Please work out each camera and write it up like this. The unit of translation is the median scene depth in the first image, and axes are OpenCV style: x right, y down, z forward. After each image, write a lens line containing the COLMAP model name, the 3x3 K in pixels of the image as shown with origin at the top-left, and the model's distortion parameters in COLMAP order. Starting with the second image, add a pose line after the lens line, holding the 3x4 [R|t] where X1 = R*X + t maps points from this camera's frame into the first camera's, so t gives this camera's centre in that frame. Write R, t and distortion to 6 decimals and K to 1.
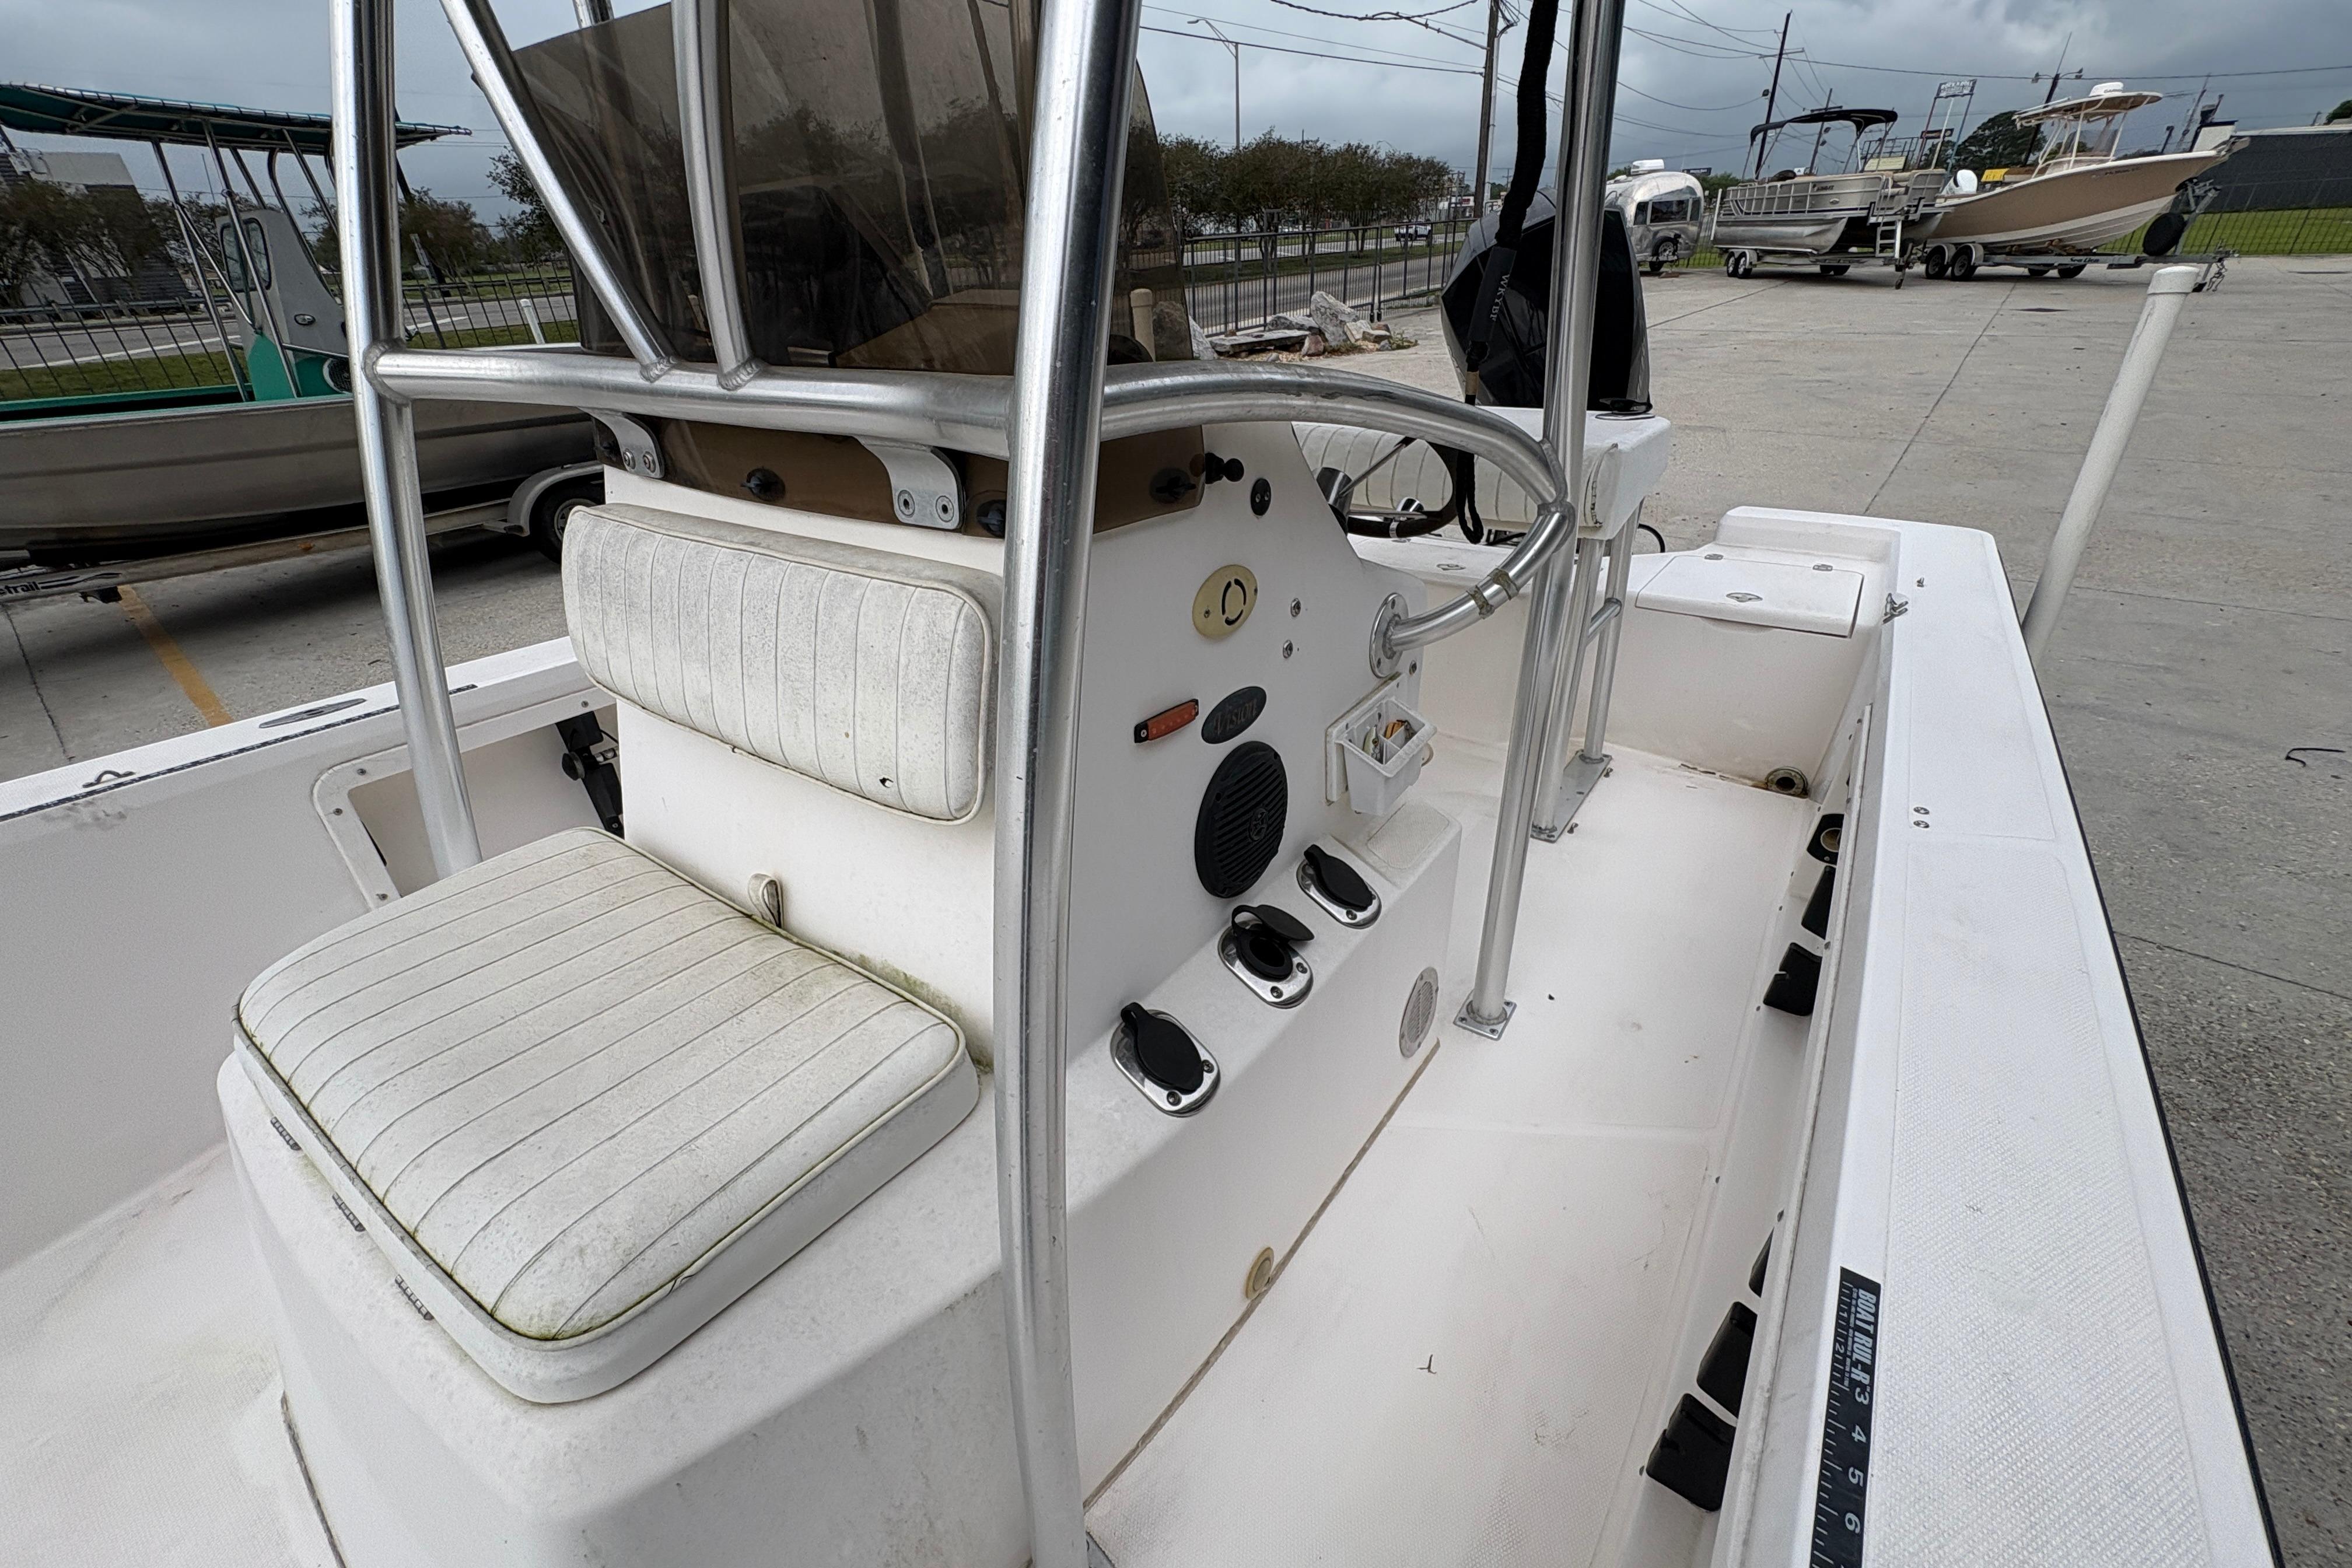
lens RADIAL K [[943.1, 0, 1177.2], [0, 943.1, 781.9], [0, 0, 1]] dist [0.000357, 0.000071]
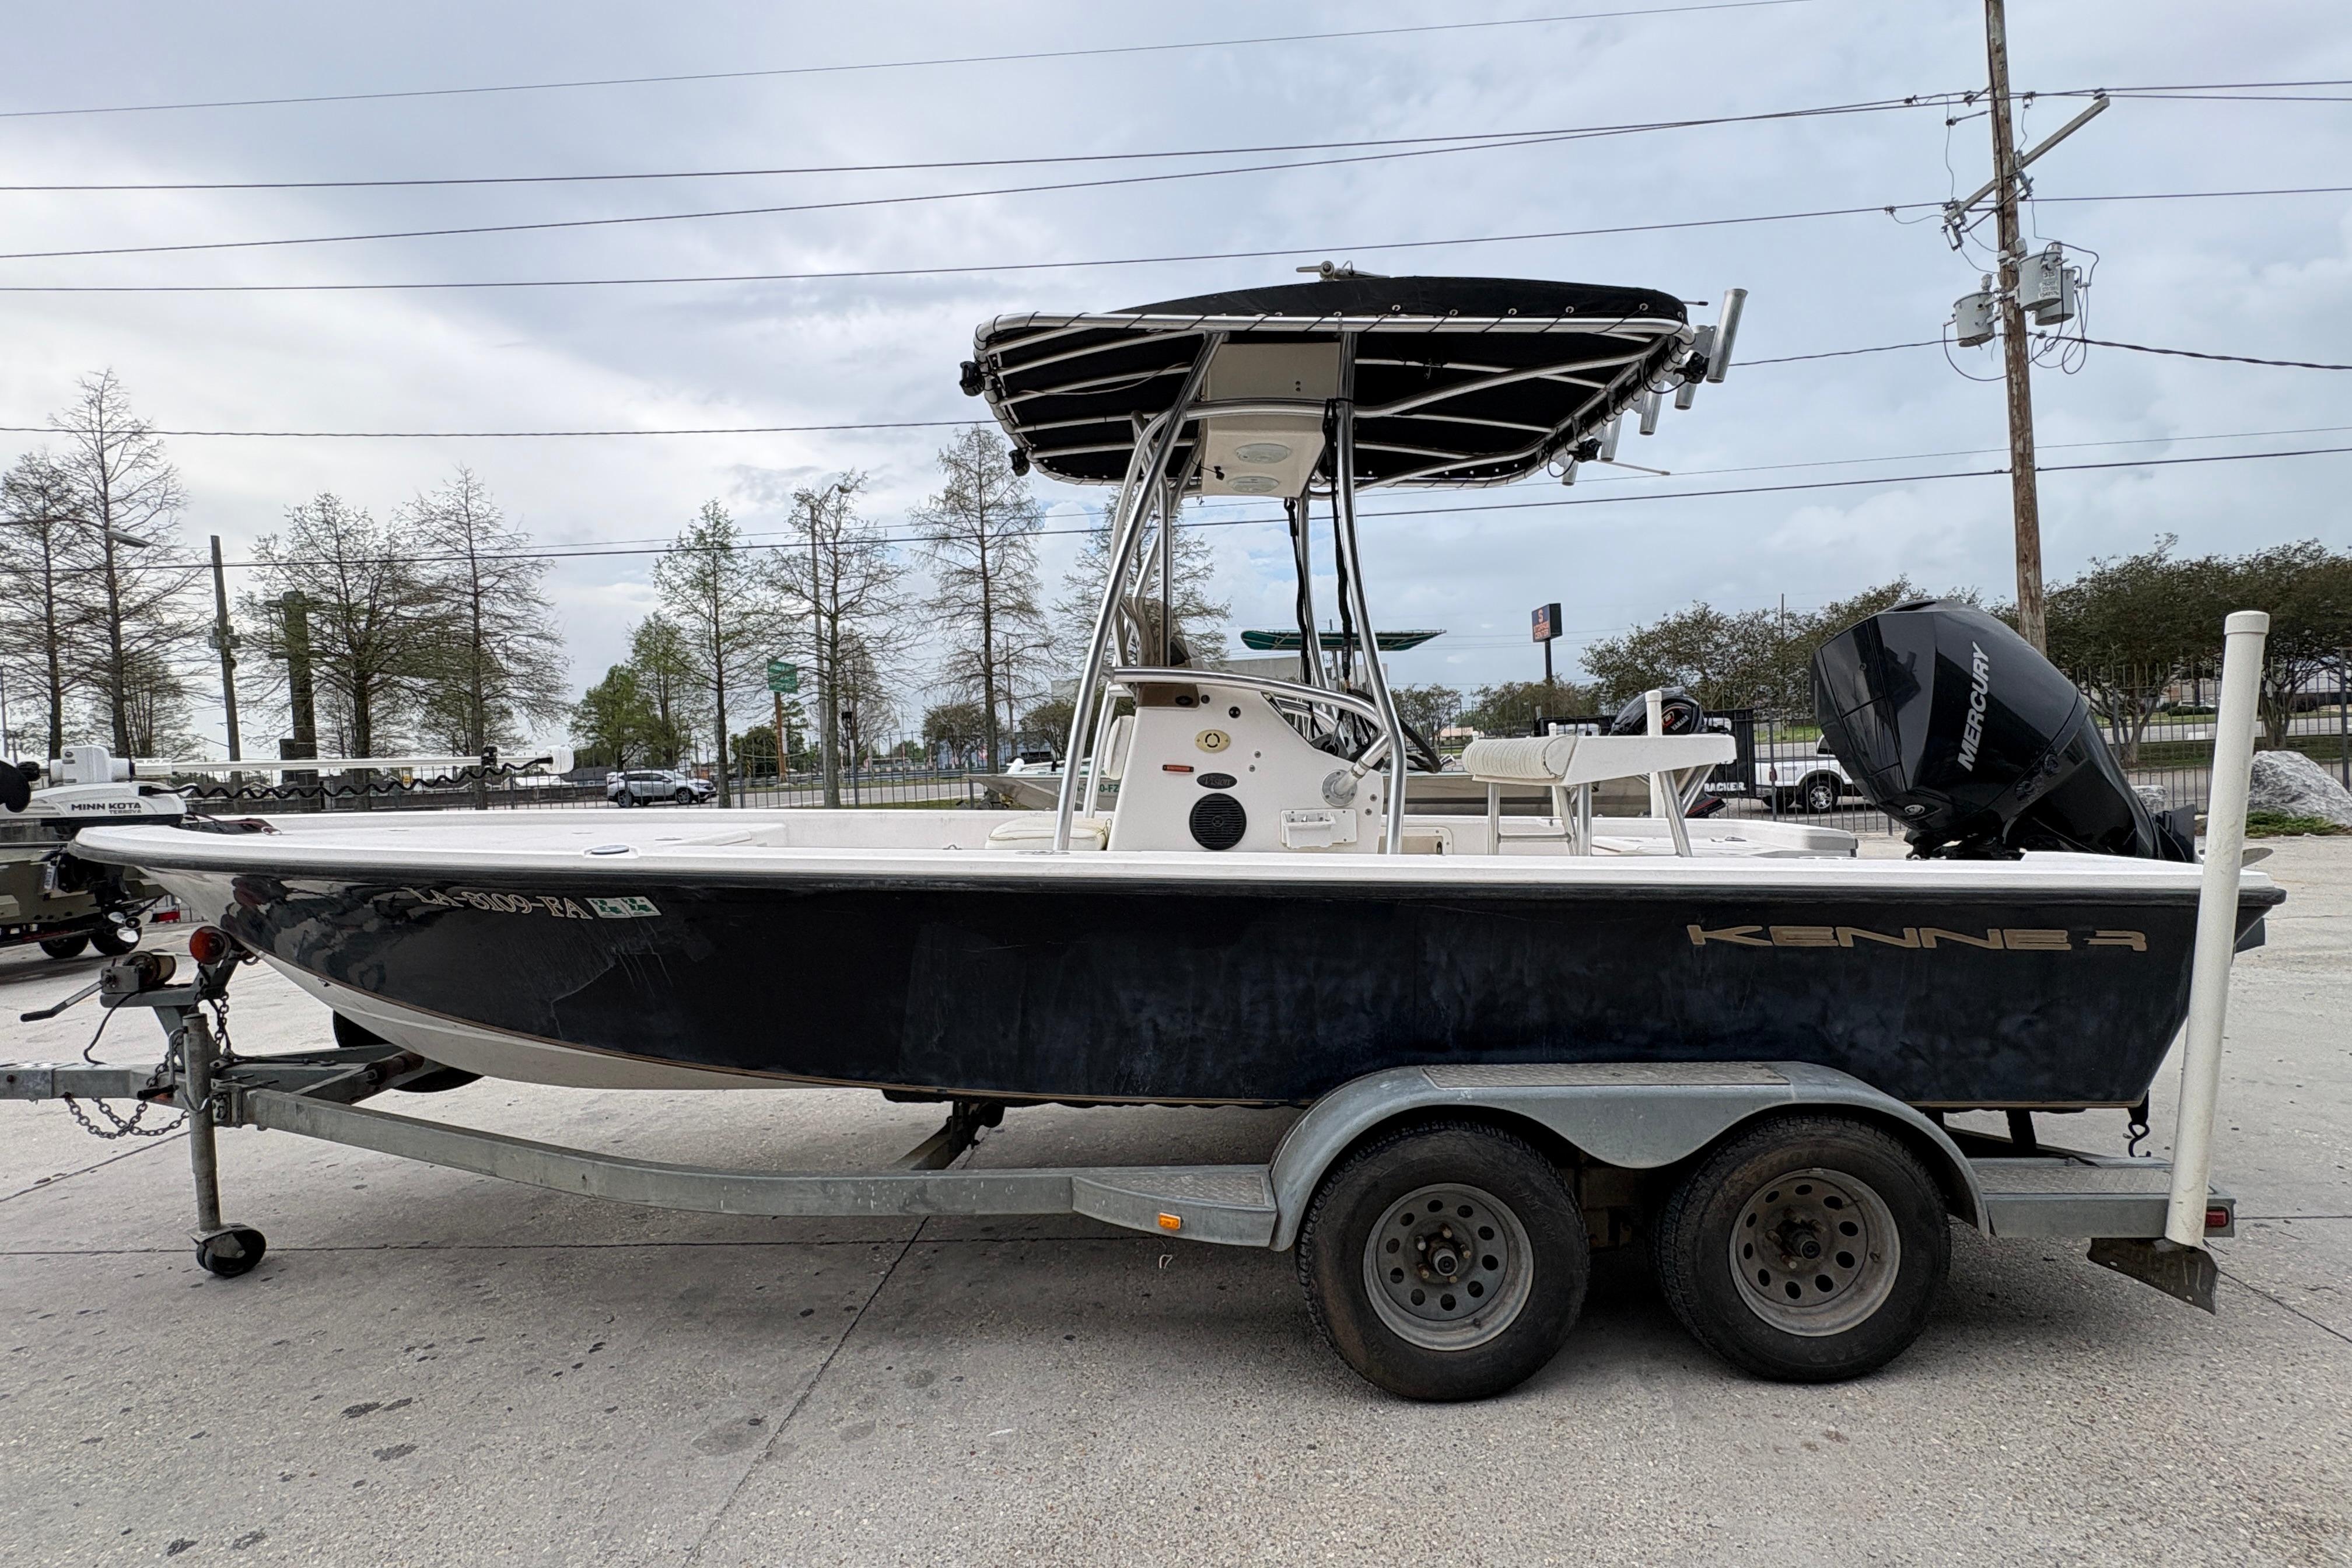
lens RADIAL K [[1049.1, 0, 1175.6], [0, 1049.1, 791.5], [0, 0, 1]] dist [-0.000491, 0.001212]
pose [[0.574967, 0.044019, -0.816992, 0.122201], [-0.390469, 0.892262, -0.226722, 0.034506], [0.718991, 0.449368, 0.530209, -0.038094]]
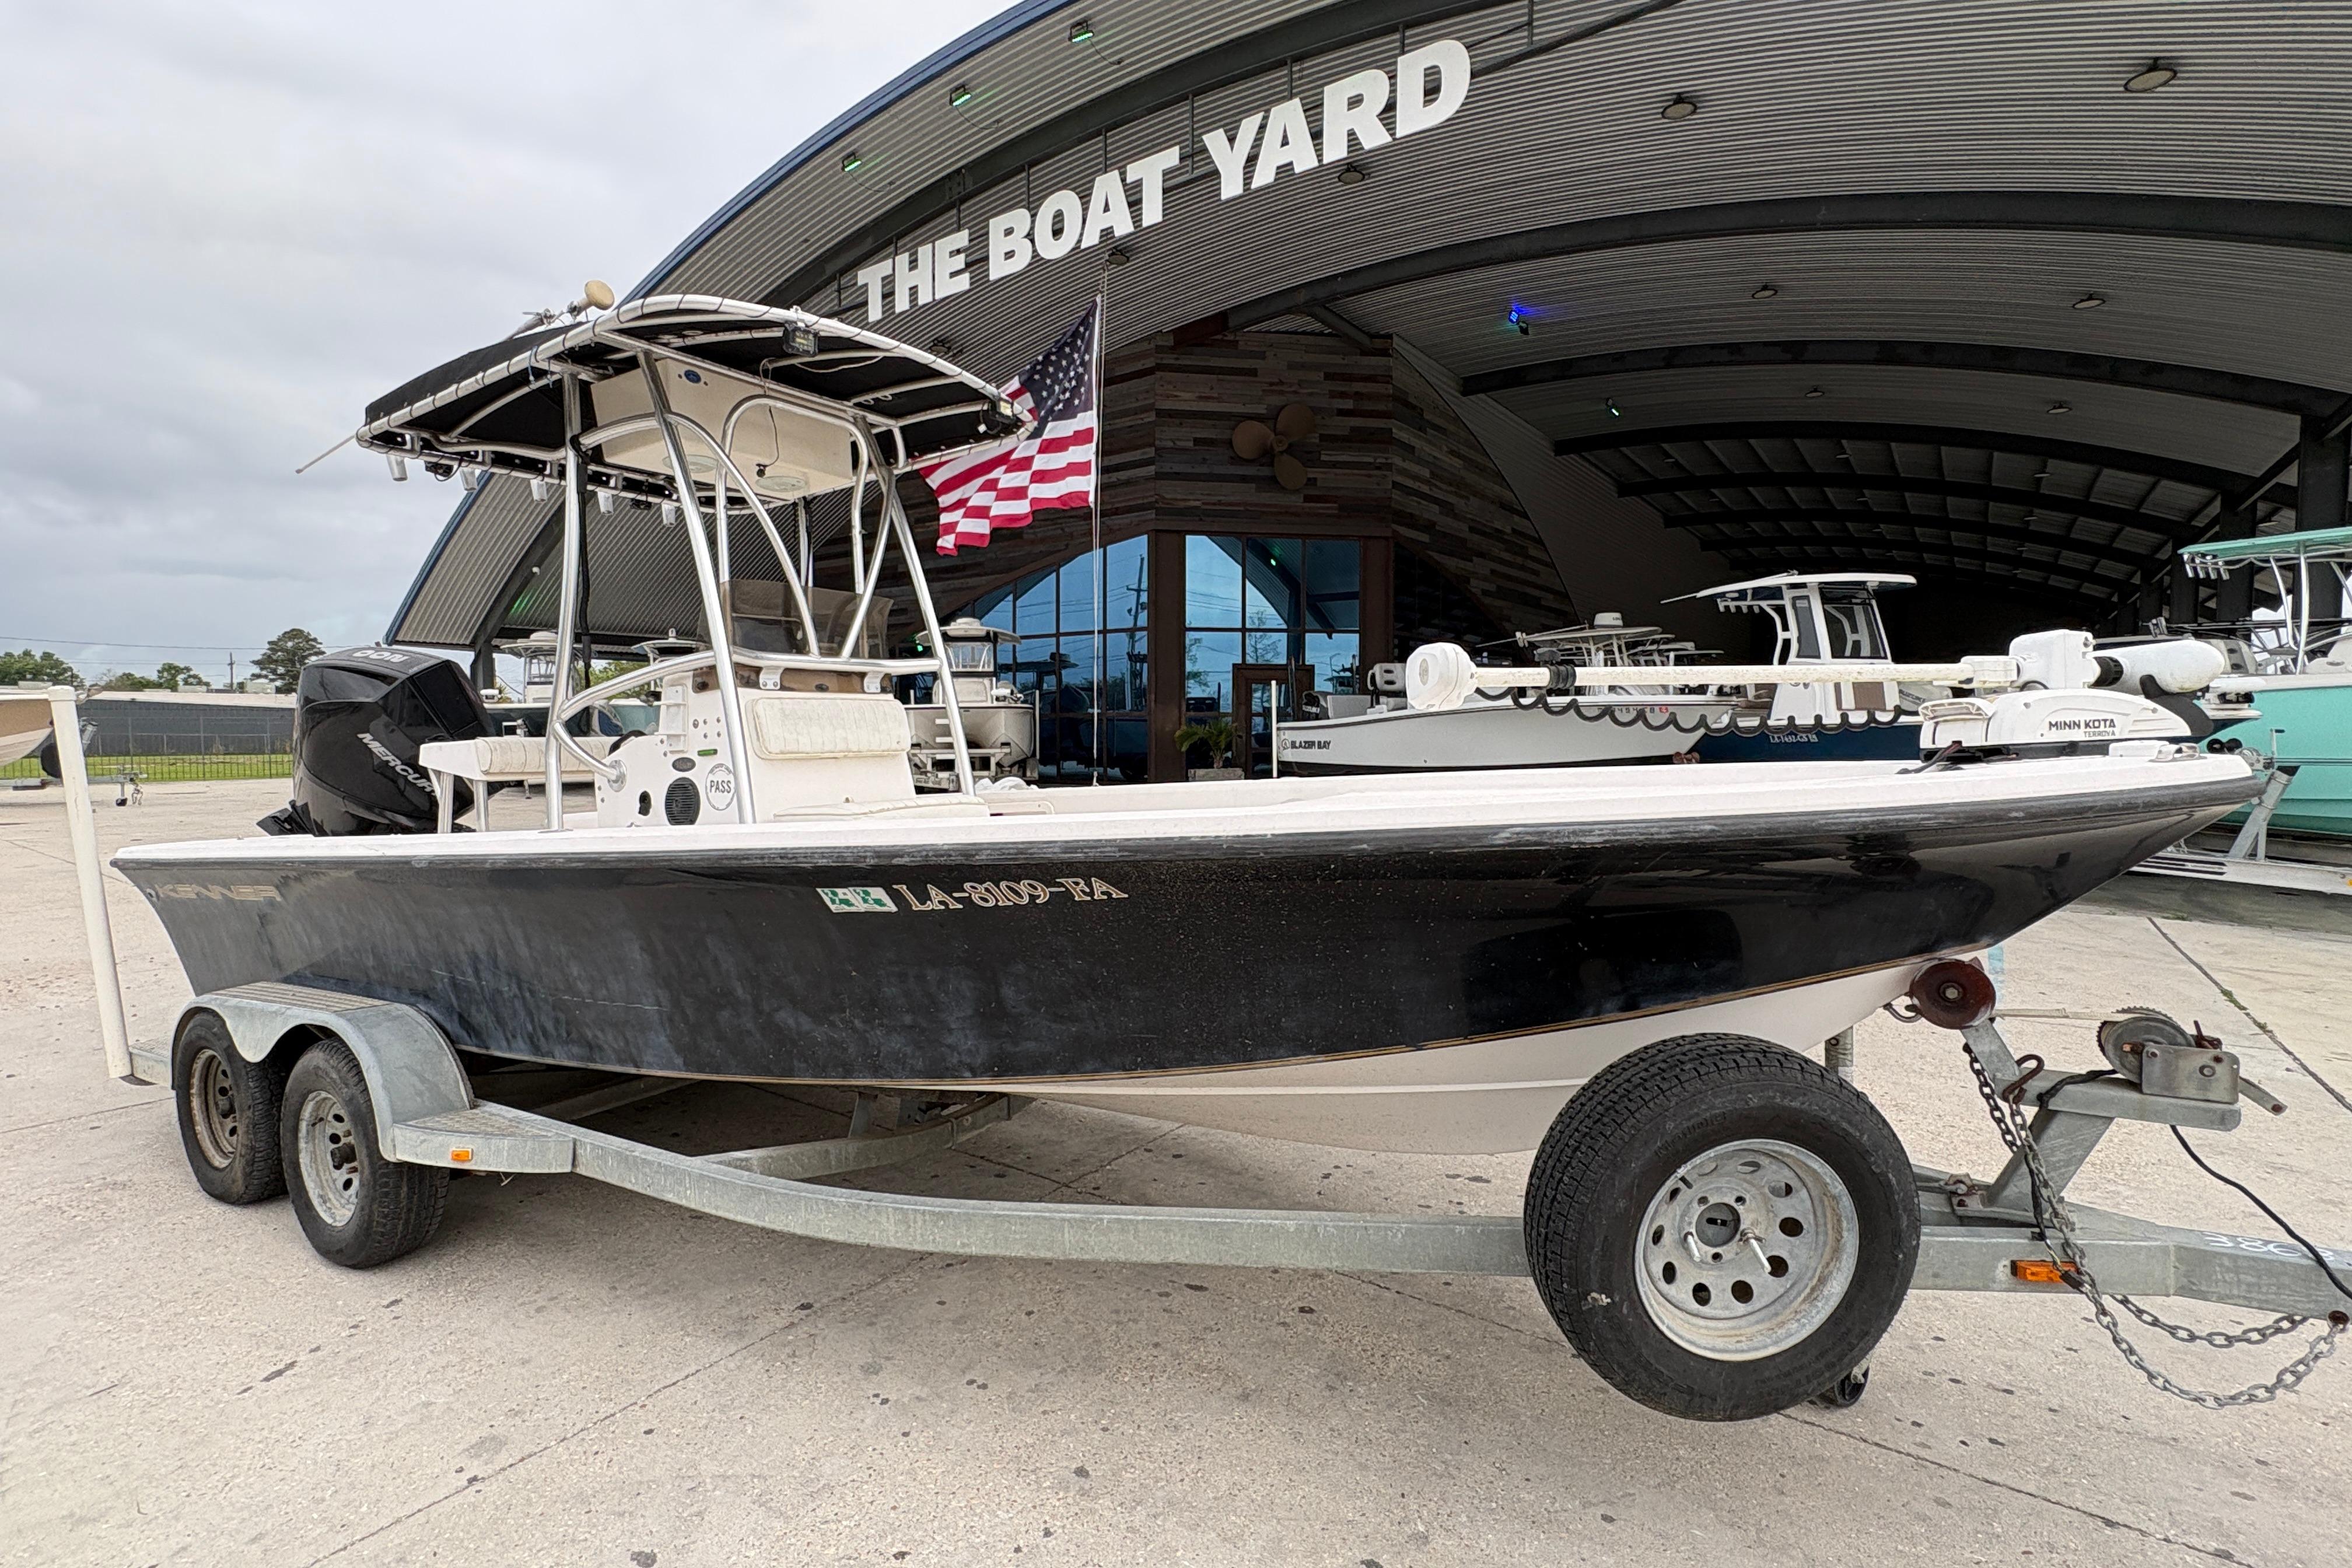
lens RADIAL K [[1100.6, 0, 1168.3], [0, 1100.6, 779.6], [0, 0, 1]] dist [-0.000156, 0.000841]
pose [[-0.054760, -0.001258, 0.998499, -0.195819], [0.508301, 0.860692, 0.028961, 0.022736], [-0.859437, 0.509124, -0.046492, 0.008602]]
